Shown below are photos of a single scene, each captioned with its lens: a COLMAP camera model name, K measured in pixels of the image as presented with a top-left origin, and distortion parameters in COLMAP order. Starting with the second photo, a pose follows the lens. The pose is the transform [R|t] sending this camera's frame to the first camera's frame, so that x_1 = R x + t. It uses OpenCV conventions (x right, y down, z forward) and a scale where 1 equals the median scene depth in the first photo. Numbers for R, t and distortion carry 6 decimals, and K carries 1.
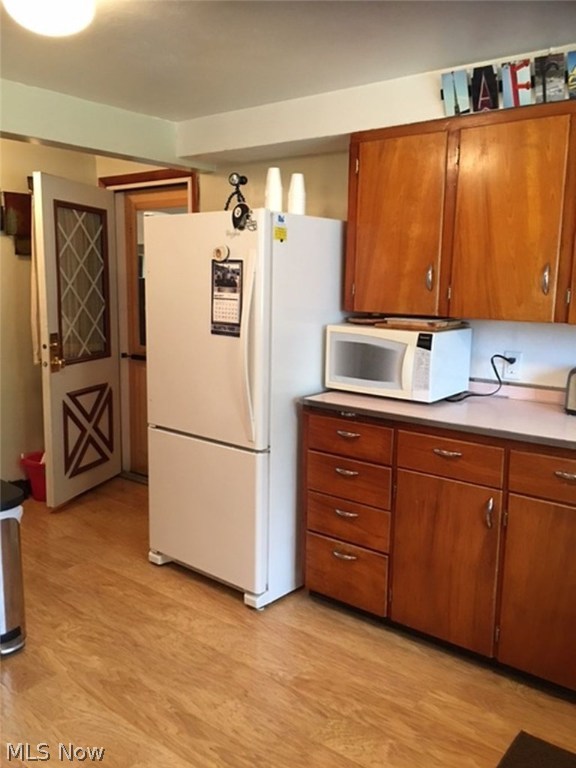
lens RADIAL K [[659.5, 0, 291.6], [0, 659.5, 377.6], [0, 0, 1]] dist [0.076467, -0.098668]
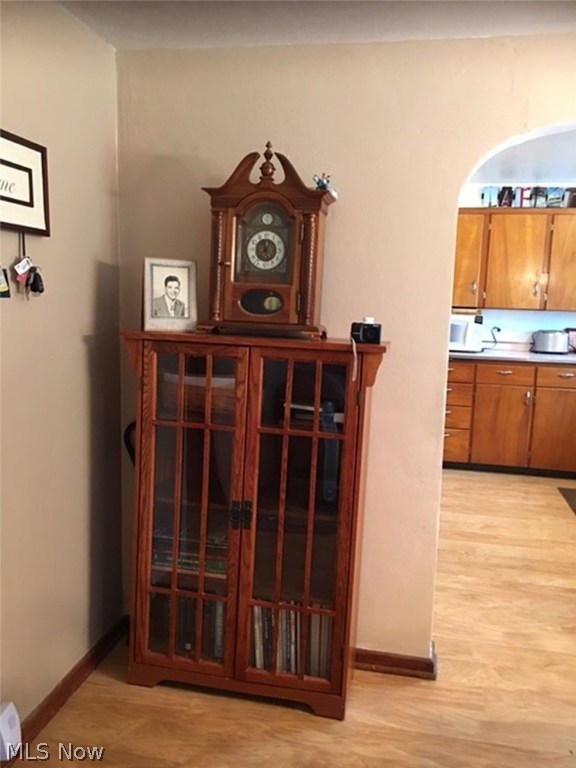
lens RADIAL K [[659.5, 0, 289.4], [0, 659.5, 385.3], [0, 0, 1]] dist [0.076467, -0.098668]
pose [[0.893848, -0.053360, 0.445184, -0.245266], [0.052139, 0.998527, 0.014998, 0.016478], [-0.445328, 0.009806, 0.895314, -0.105641]]
